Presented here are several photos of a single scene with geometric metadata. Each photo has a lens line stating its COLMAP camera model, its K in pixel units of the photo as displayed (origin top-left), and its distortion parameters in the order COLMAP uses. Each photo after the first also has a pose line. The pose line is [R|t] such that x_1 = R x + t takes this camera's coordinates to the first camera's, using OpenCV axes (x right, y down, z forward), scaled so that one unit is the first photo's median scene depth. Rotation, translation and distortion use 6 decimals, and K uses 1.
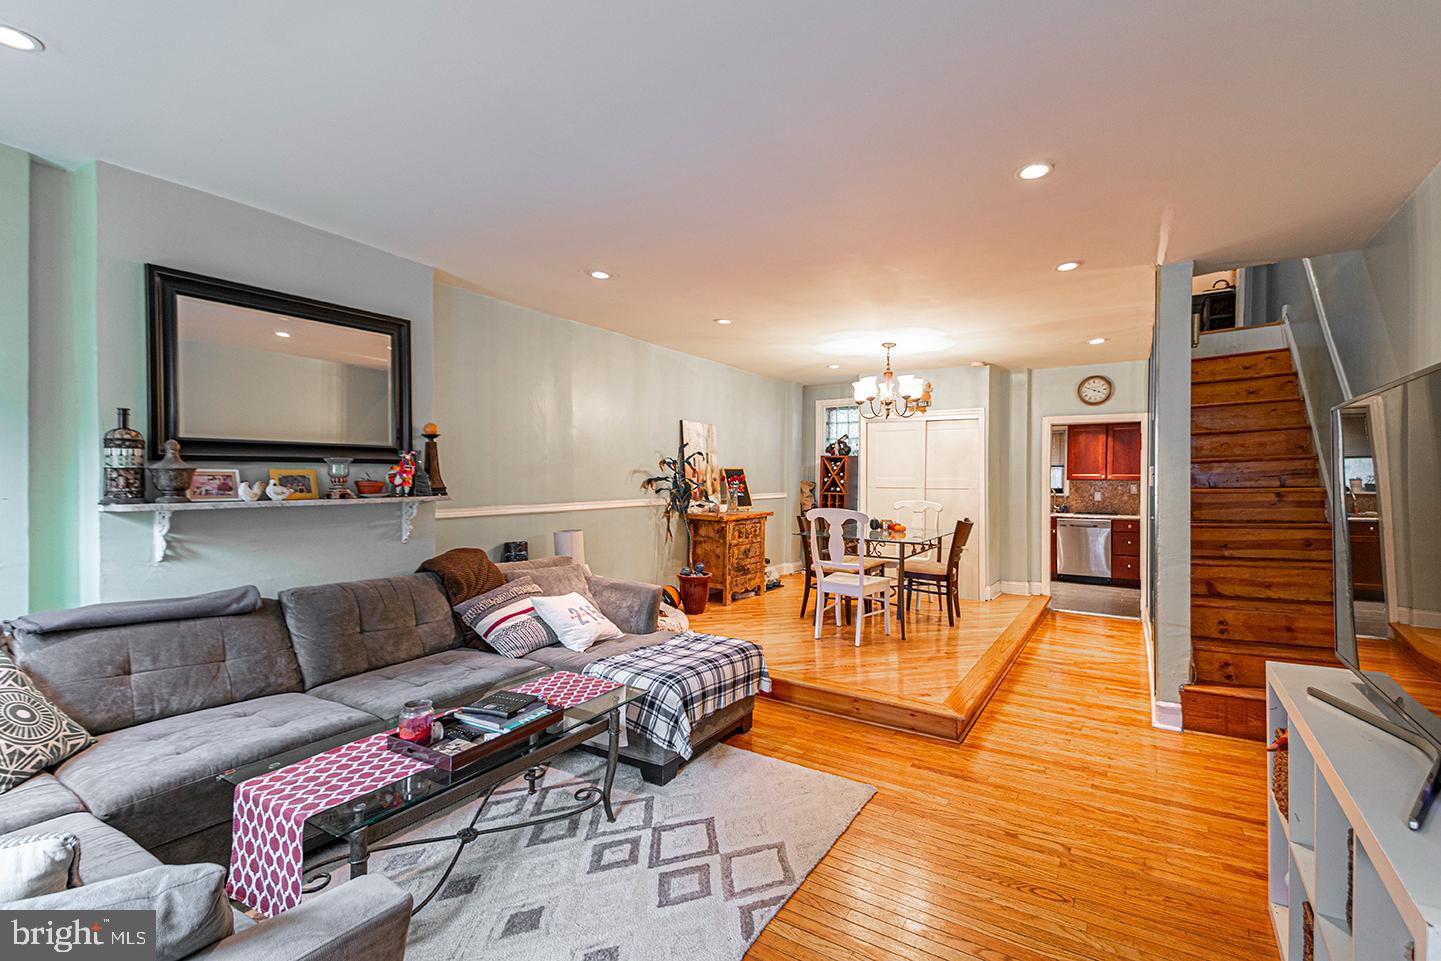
lens RADIAL K [[629.5, 0, 723.7], [0, 629.5, 481.8], [0, 0, 1]] dist [0.031207, -0.008595]
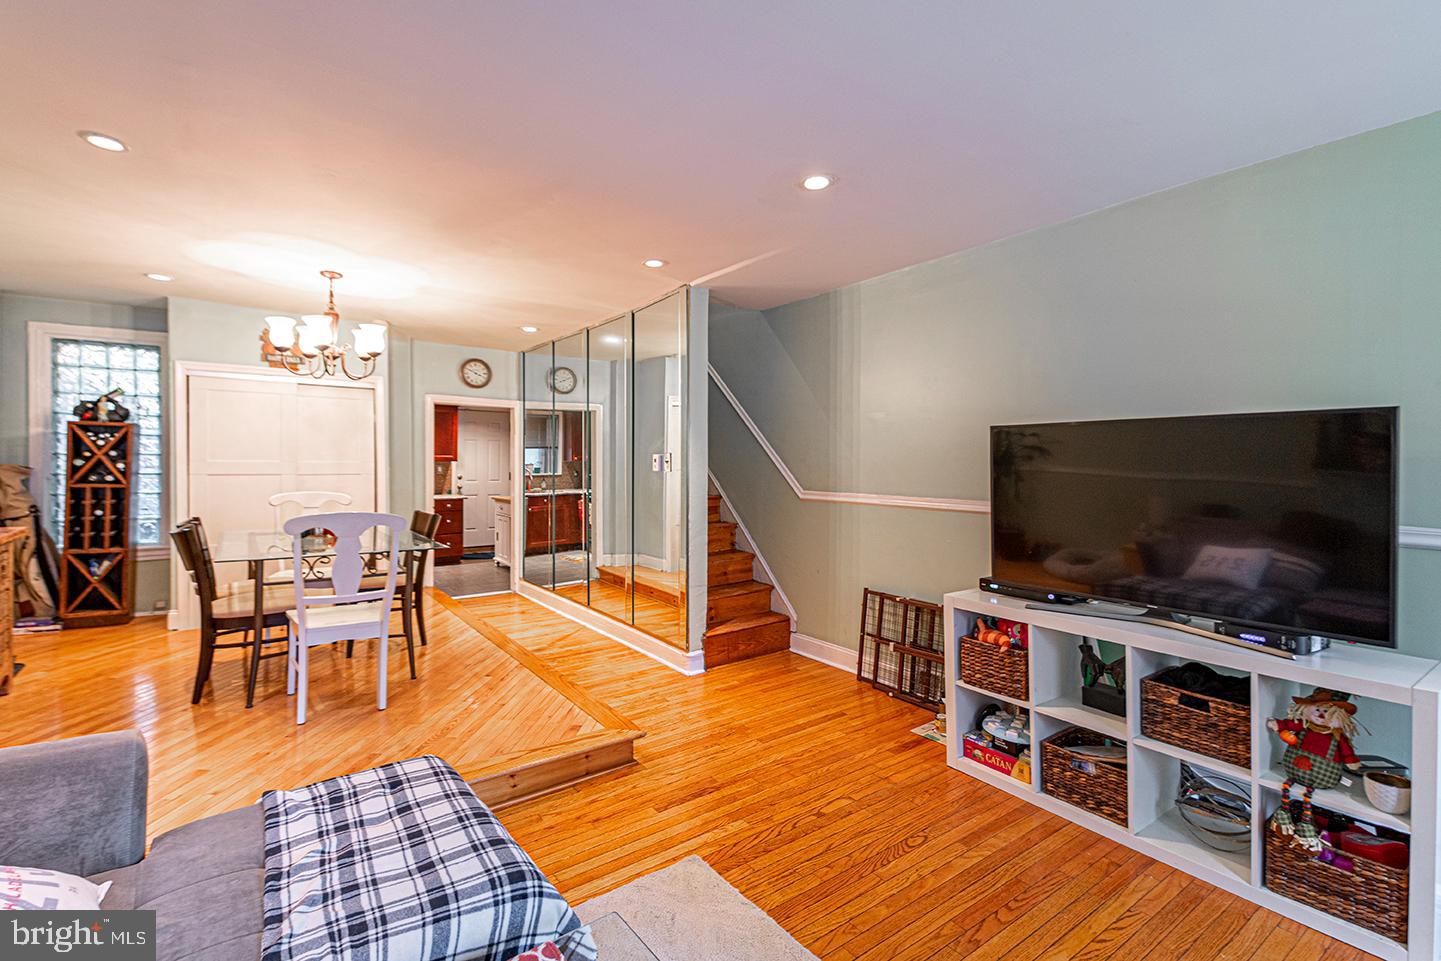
lens RADIAL K [[629.5, 0, 712.4], [0, 629.5, 462.5], [0, 0, 1]] dist [0.031207, -0.008595]
pose [[0.364975, -0.004485, 0.931007, -0.418395], [-0.001643, 0.999984, 0.005462, -0.017660], [-0.931016, -0.003524, 0.364961, 0.569550]]
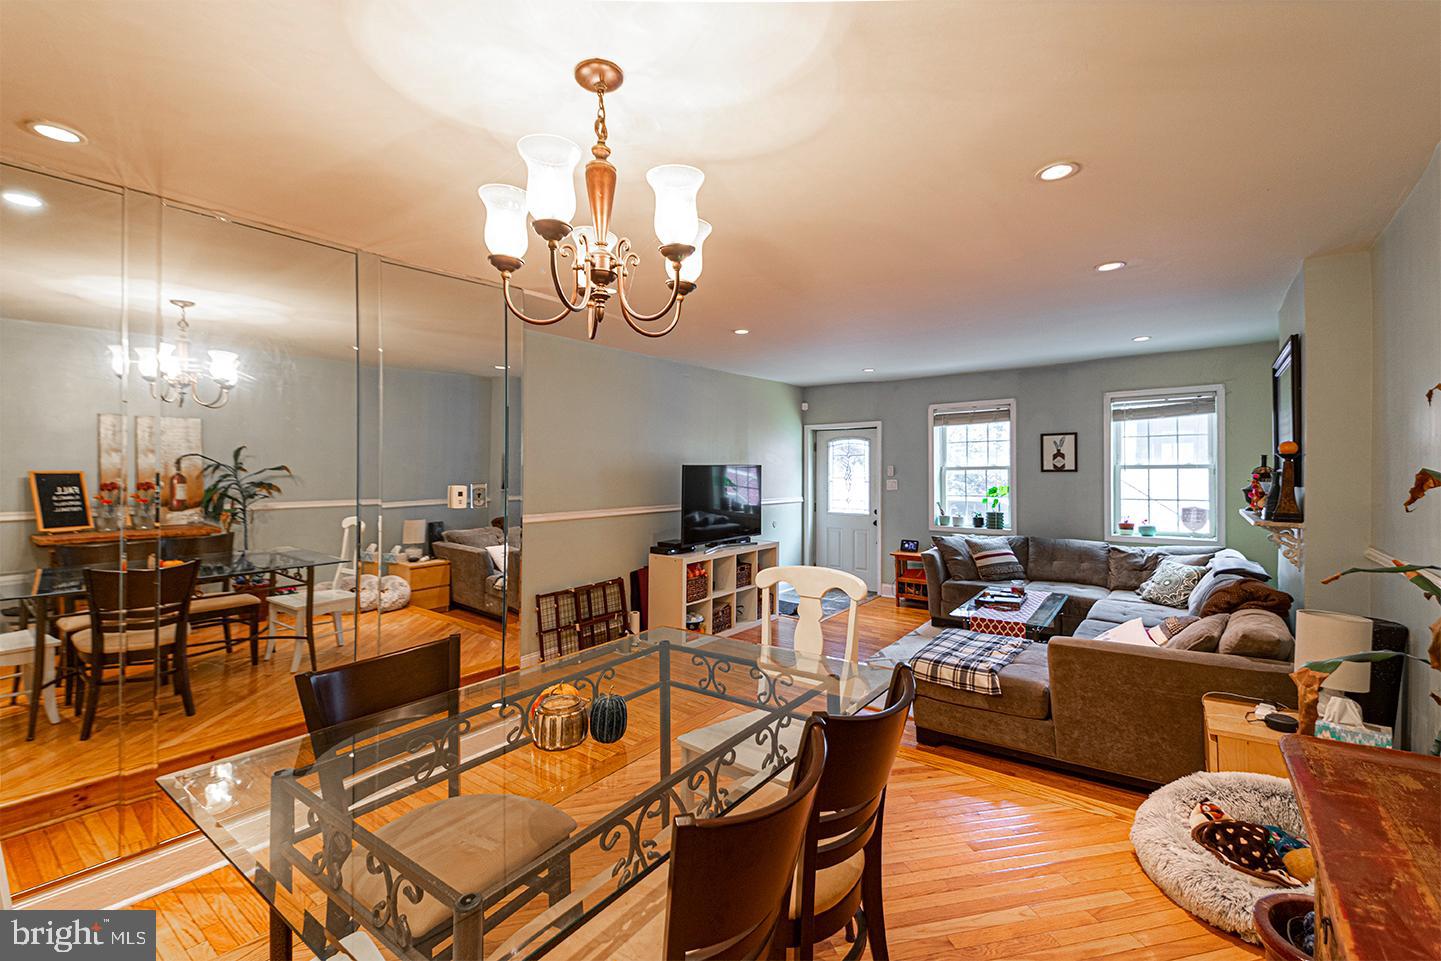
lens RADIAL K [[629.5, 0, 733.3], [0, 629.5, 468.8], [0, 0, 1]] dist [0.031207, -0.008595]
pose [[-0.998206, -0.003121, 0.059798, 0.301276], [-0.003085, 0.999995, 0.000683, -0.057145], [-0.059800, 0.000497, -0.998210, 2.160282]]
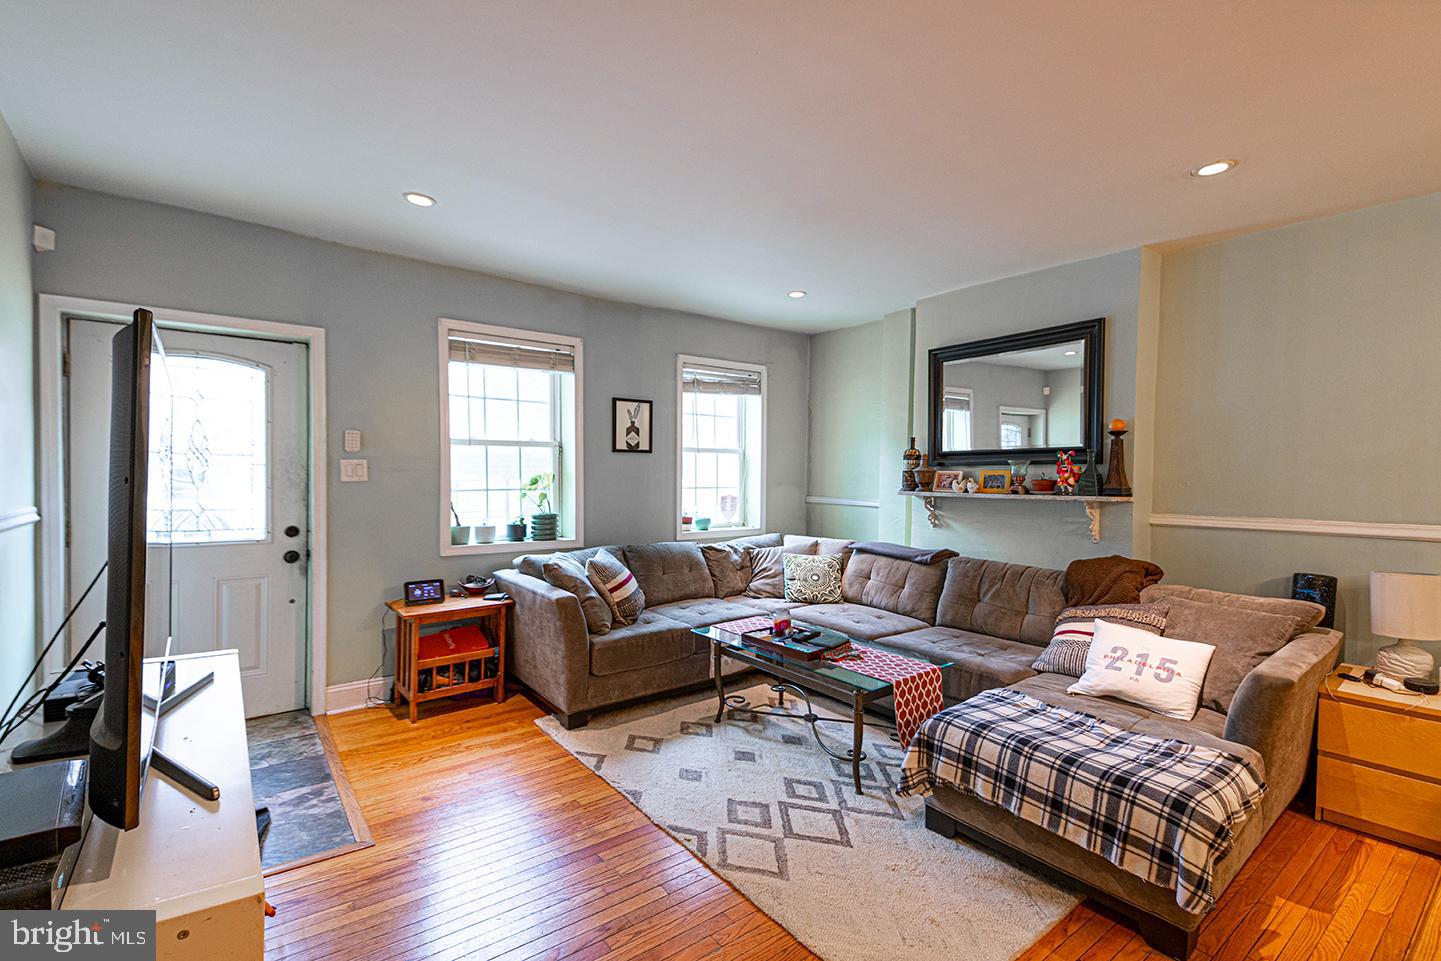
lens RADIAL K [[629.5, 0, 732.4], [0, 629.5, 482.6], [0, 0, 1]] dist [0.031207, -0.008595]
pose [[-0.325404, 0.004279, -0.945566, 0.673222], [-0.013893, 0.999860, 0.009306, 0.000667], [0.945473, 0.016165, -0.325299, 0.845518]]
